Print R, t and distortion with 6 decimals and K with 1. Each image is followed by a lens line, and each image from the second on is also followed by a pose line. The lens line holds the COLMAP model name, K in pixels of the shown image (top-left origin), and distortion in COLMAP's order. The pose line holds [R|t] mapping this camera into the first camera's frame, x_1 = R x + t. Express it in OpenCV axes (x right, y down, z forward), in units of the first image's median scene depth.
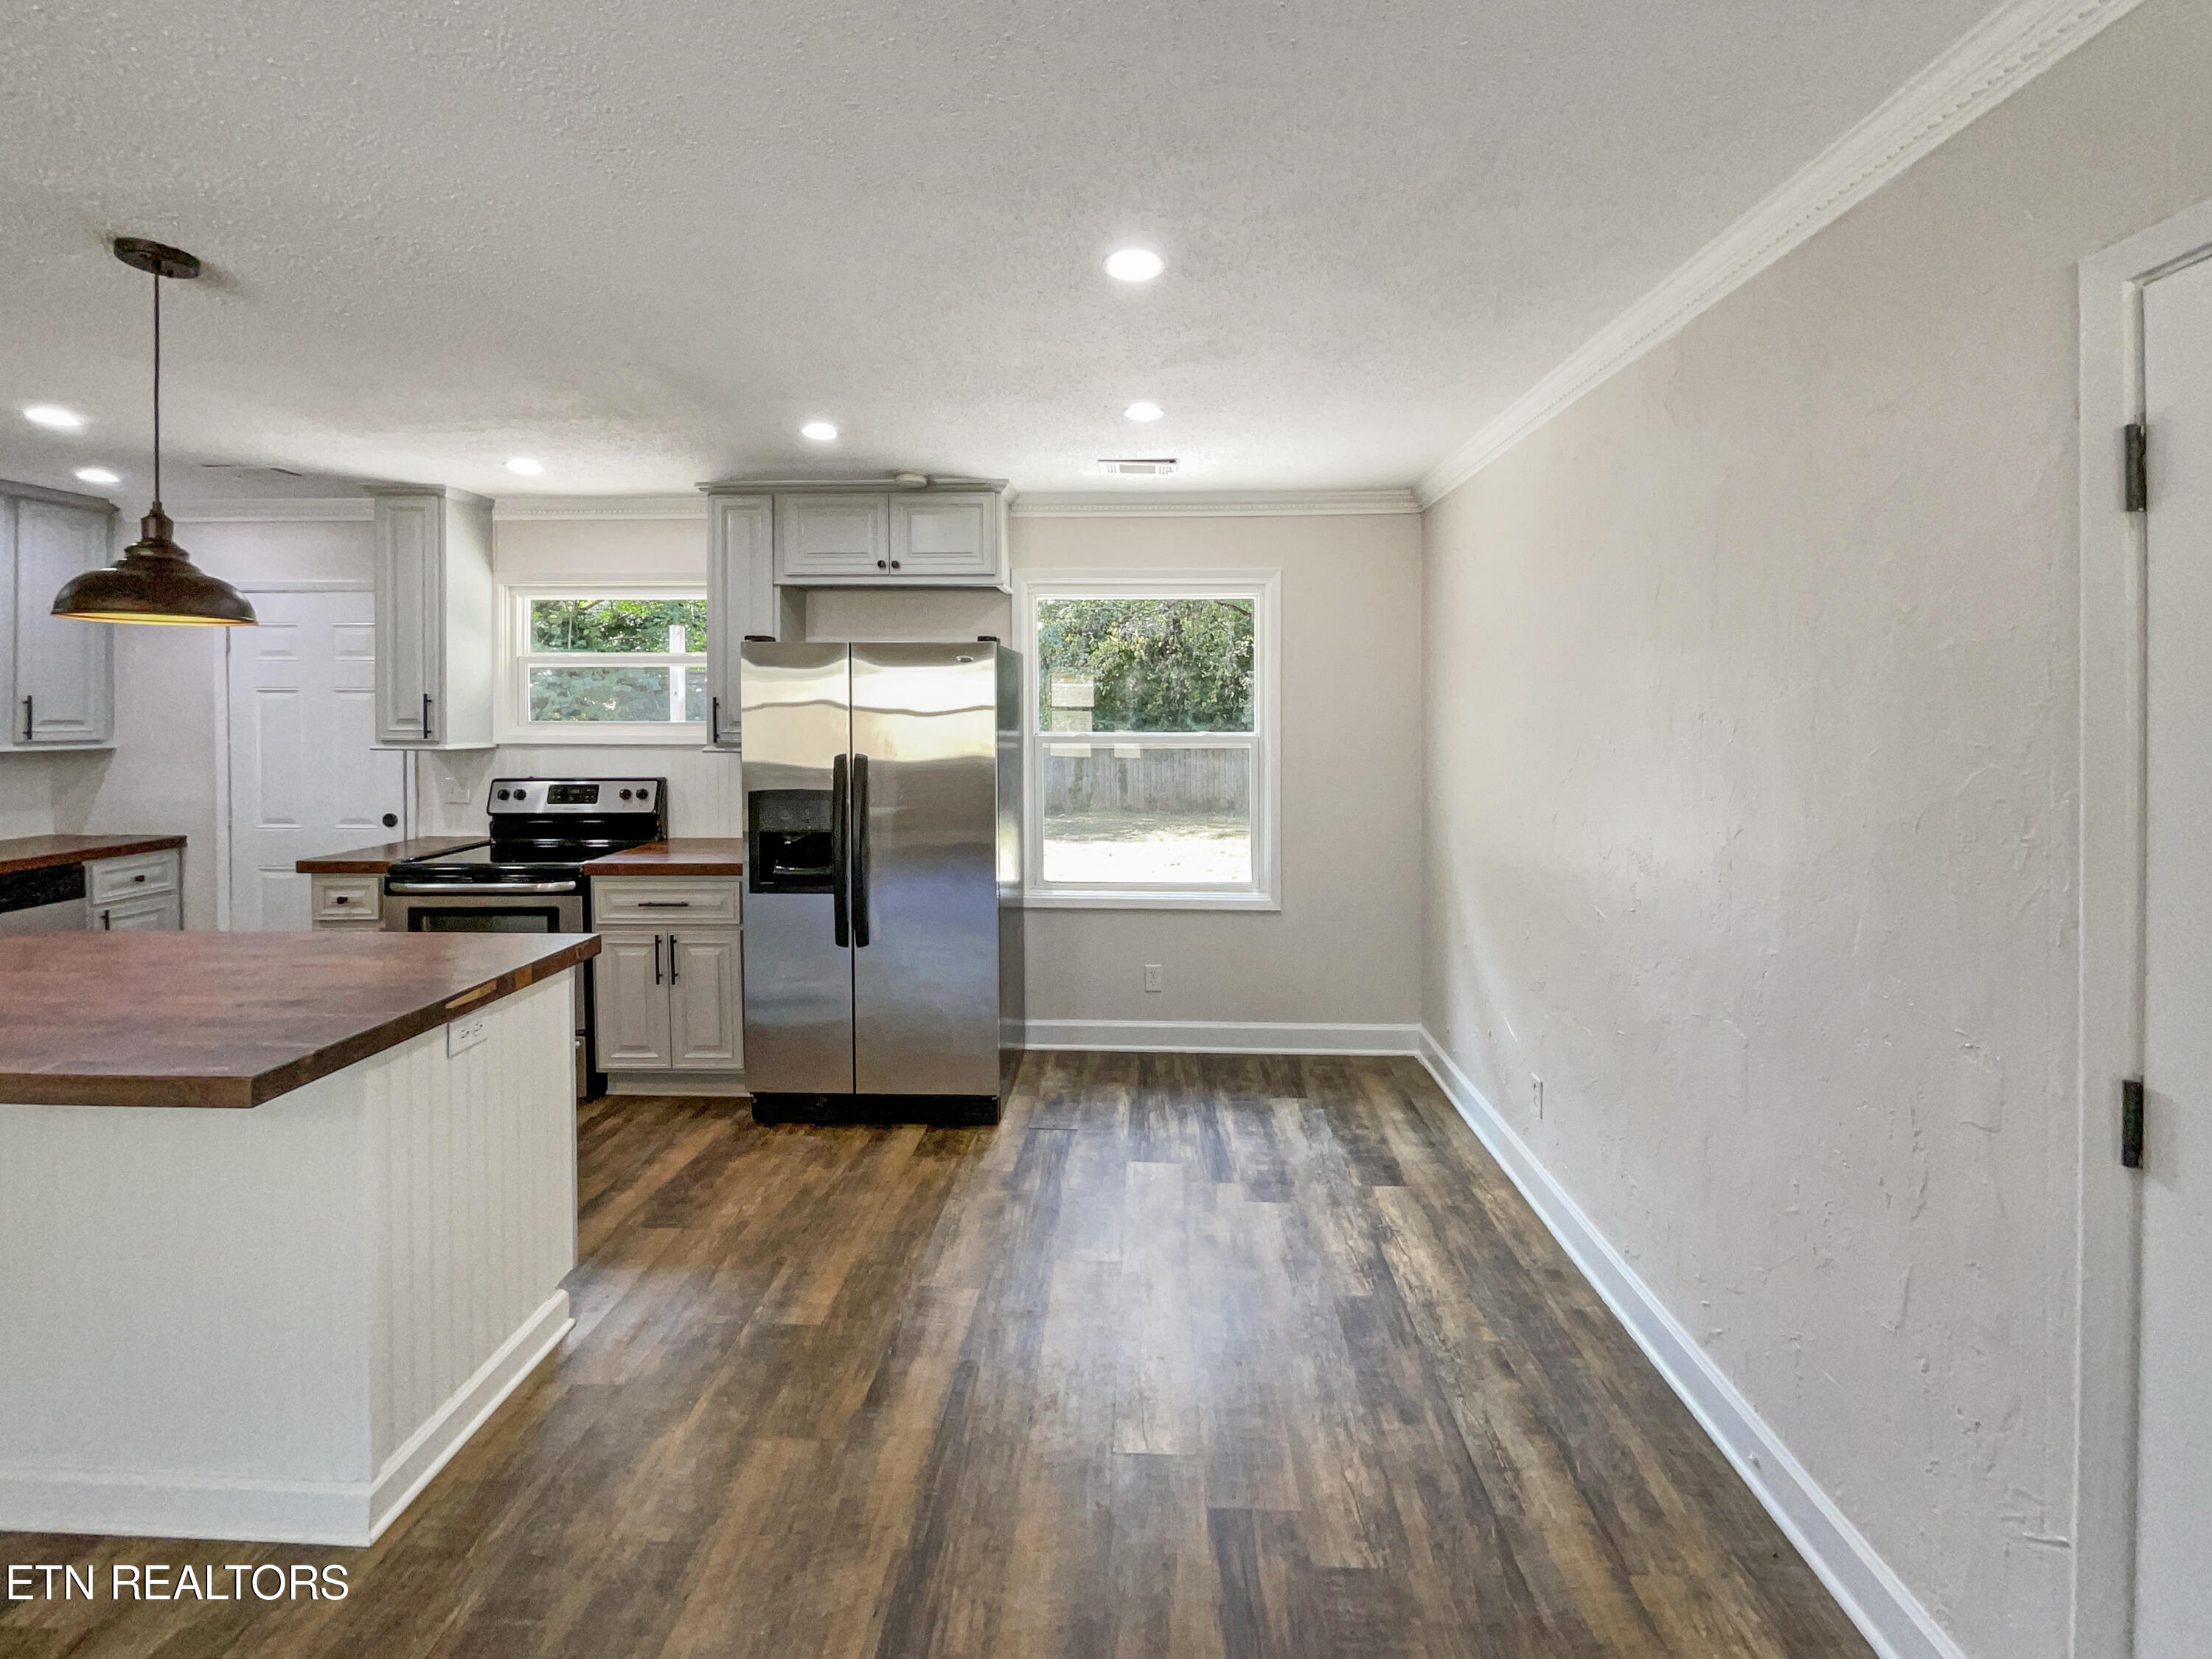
lens RADIAL K [[928.4, 0, 1108.7], [0, 928.4, 725.5], [0, 0, 1]] dist [-0.000240, 0.000637]
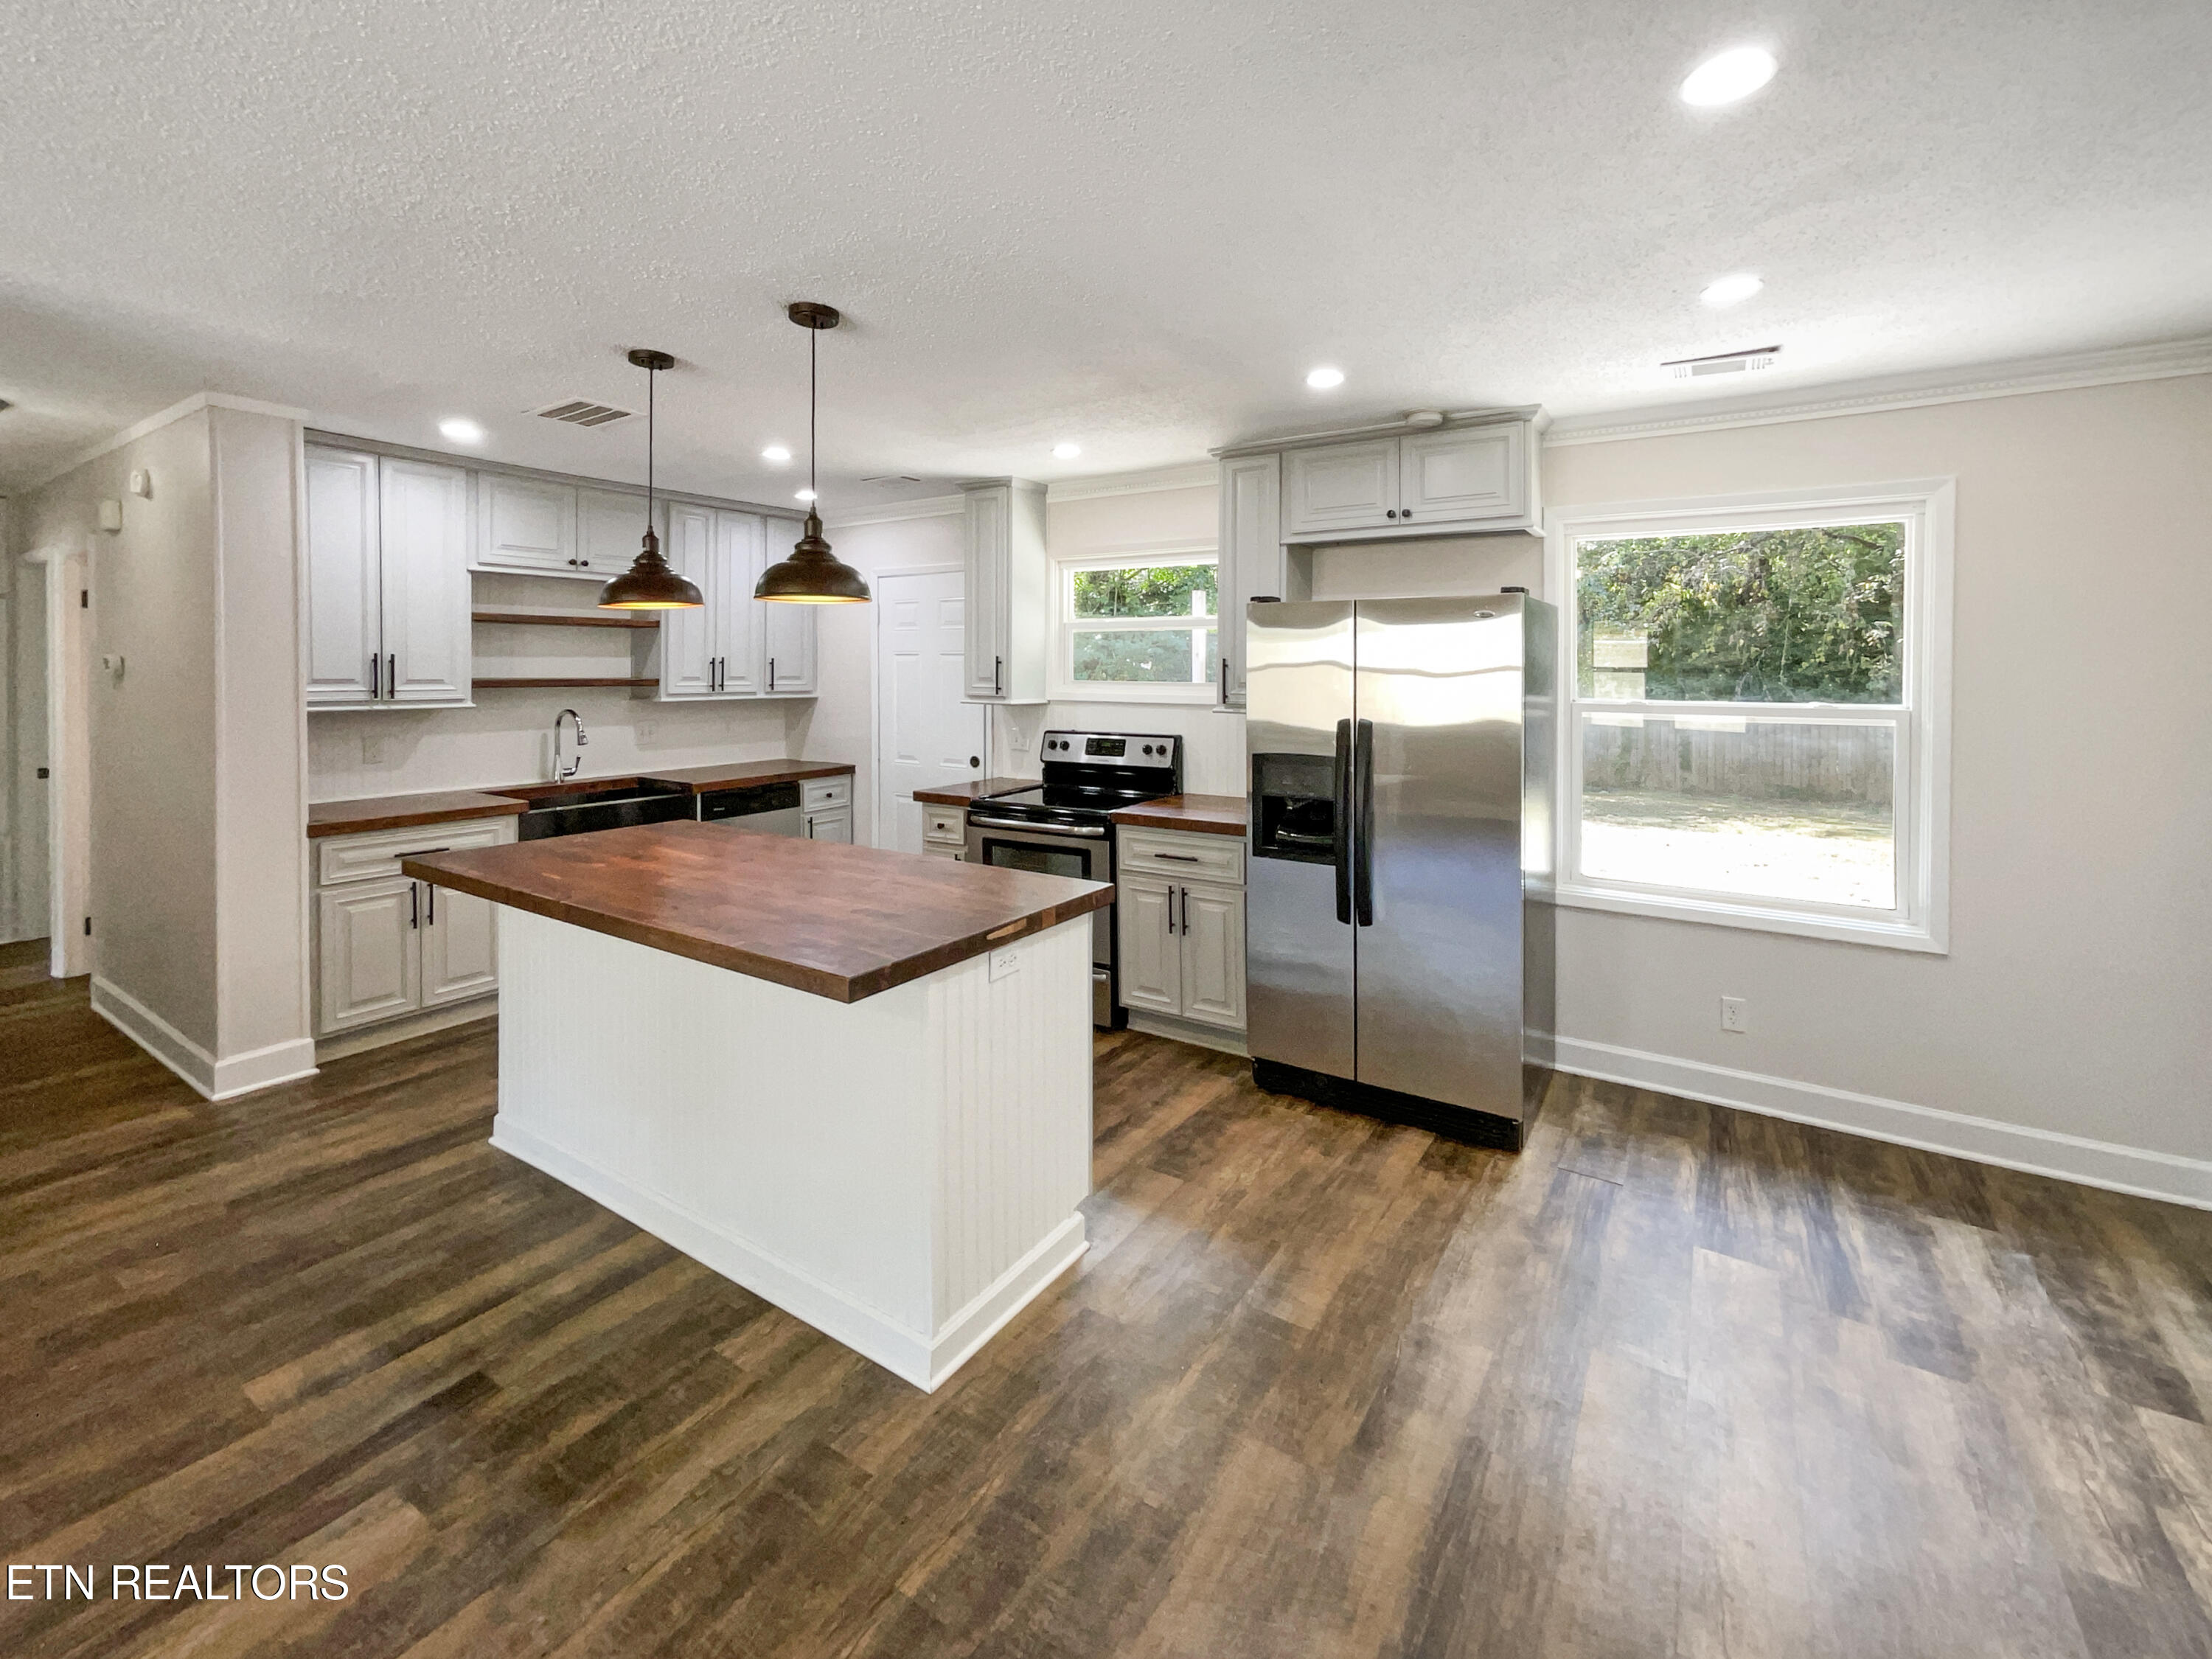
lens RADIAL K [[944.7, 0, 1119.3], [0, 944.7, 679.4], [0, 0, 1]] dist [-0.003486, 0.001320]
pose [[0.865392, 0.008860, -0.501018, -0.005754], [-0.011882, 0.999925, -0.002840, -0.003693], [0.500955, 0.008411, 0.865432, 0.053299]]
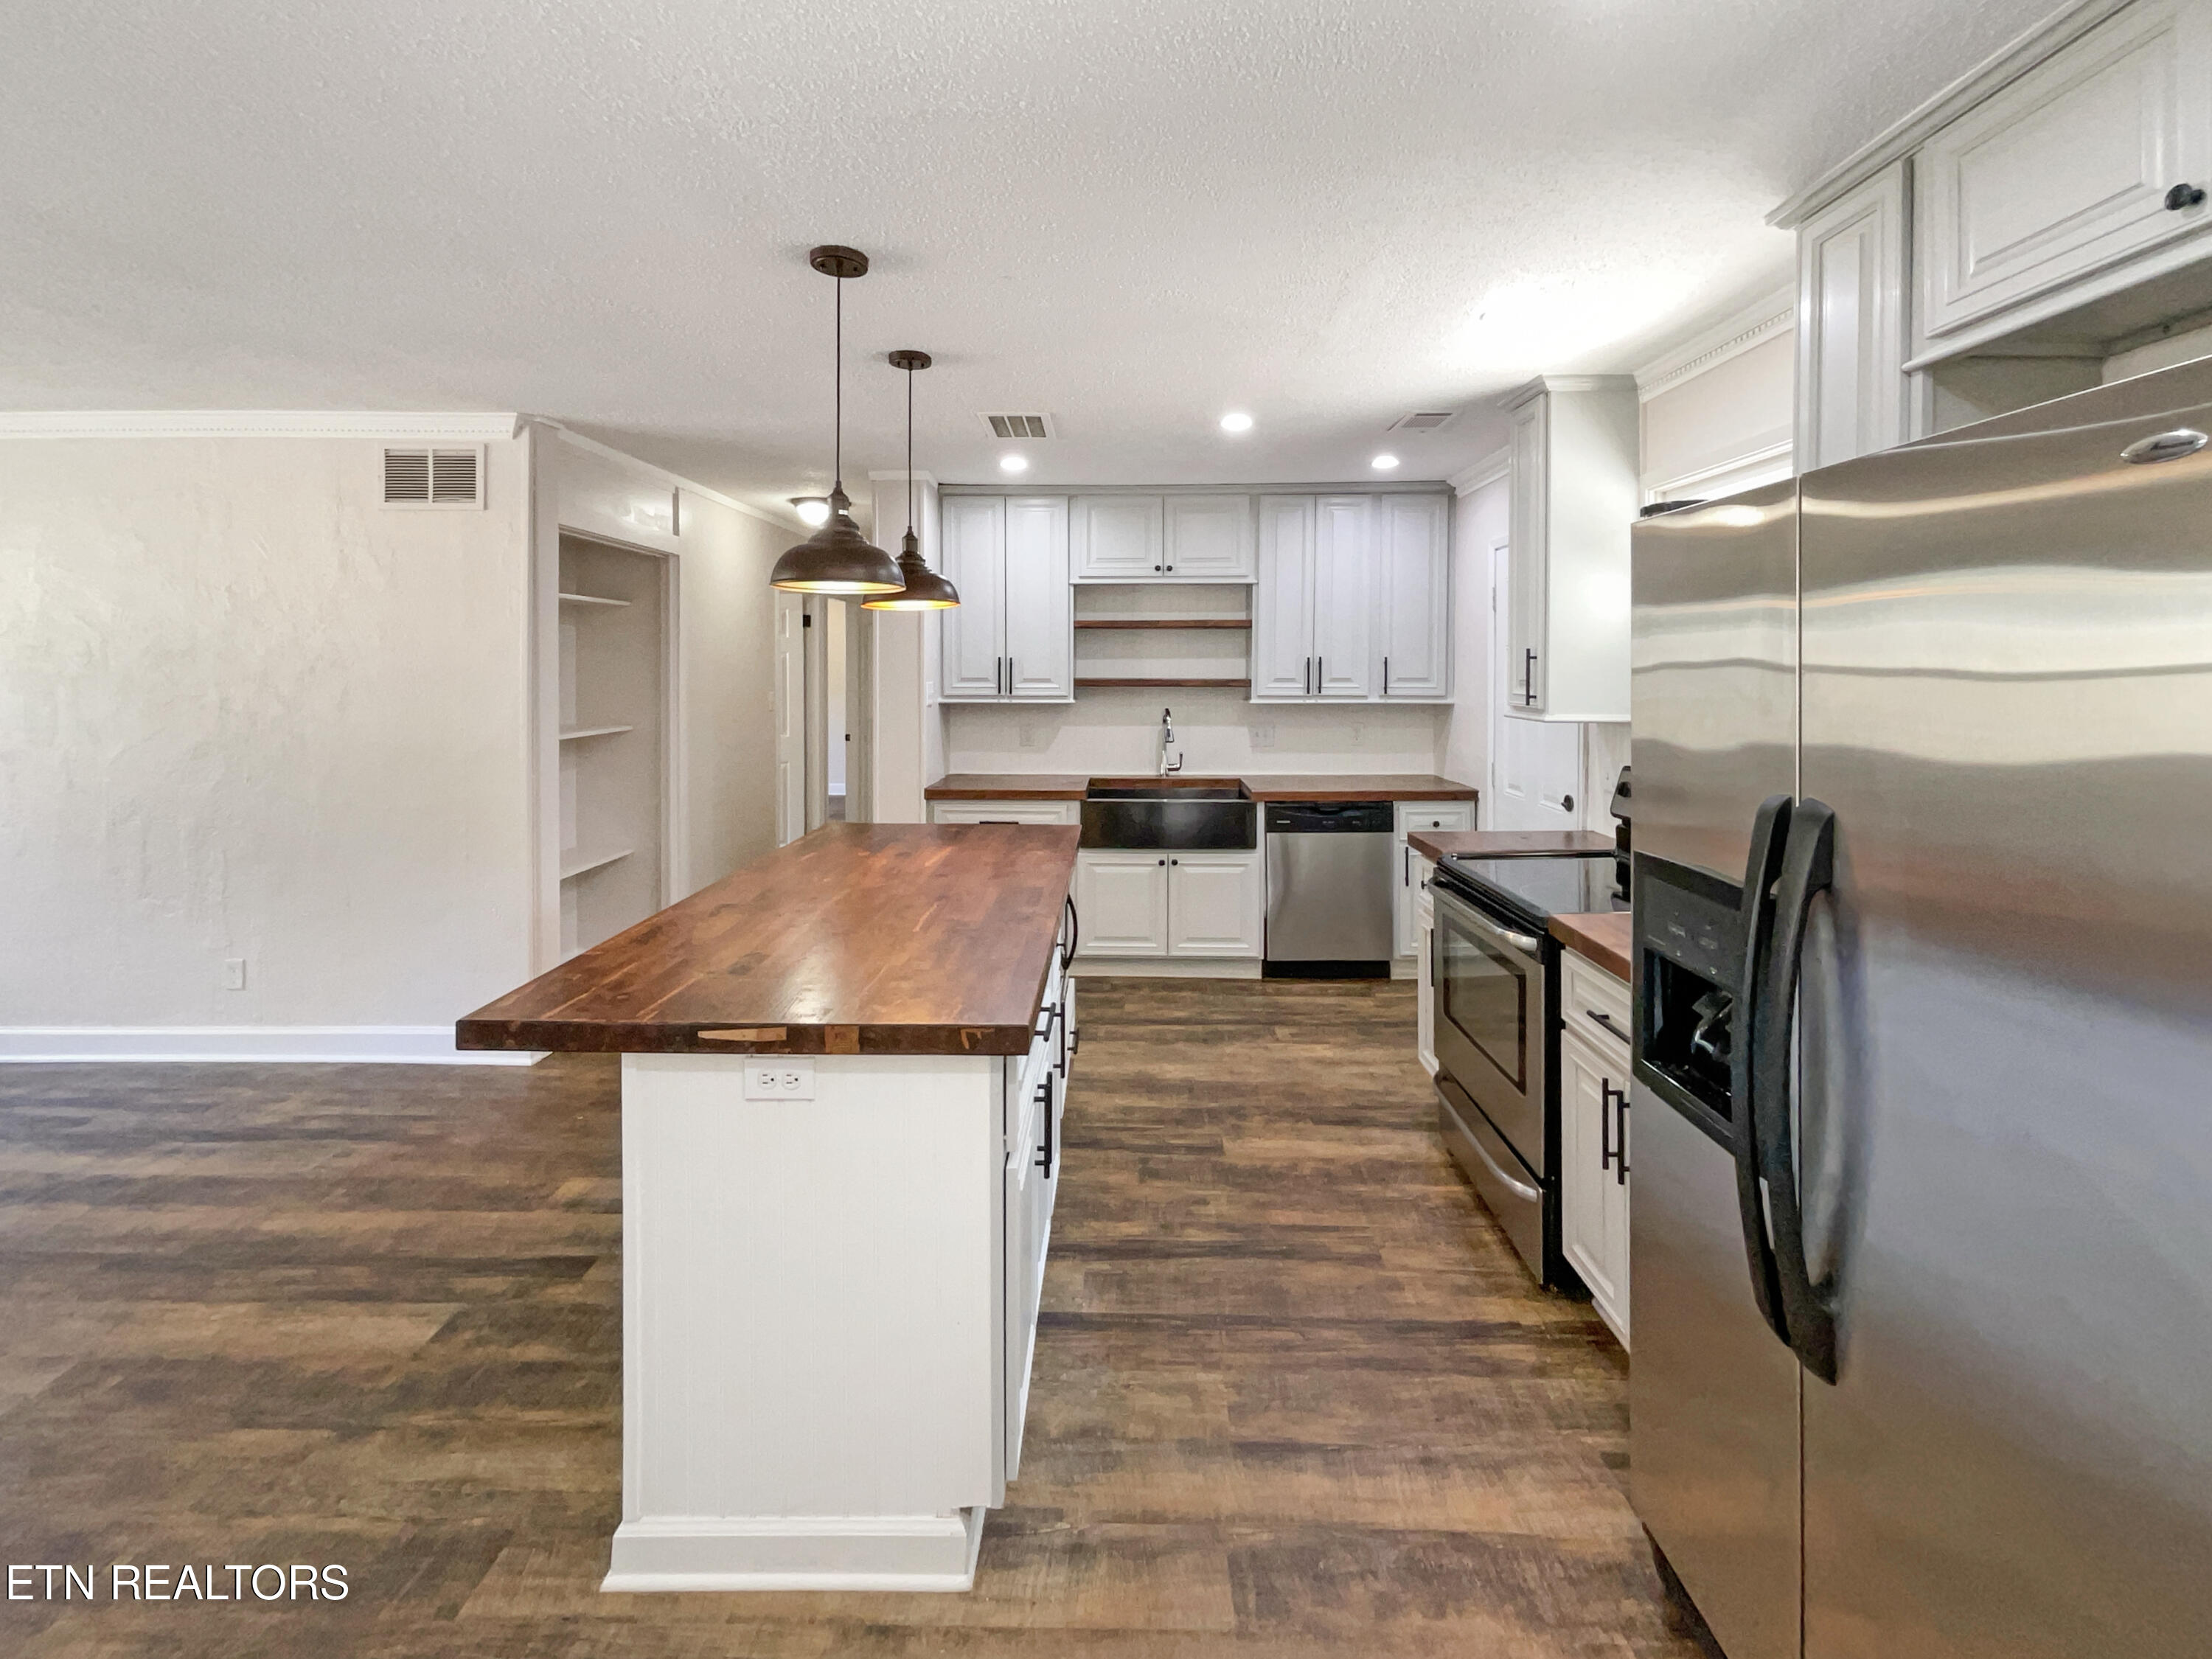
lens RADIAL K [[944.7, 0, 1119.3], [0, 944.7, 679.4], [0, 0, 1]] dist [-0.003486, 0.001320]
pose [[0.033099, 0.011187, -0.999389, 0.067795], [-0.018139, 0.999779, 0.010591, -0.012850], [0.999287, 0.017777, 0.033295, 0.761325]]
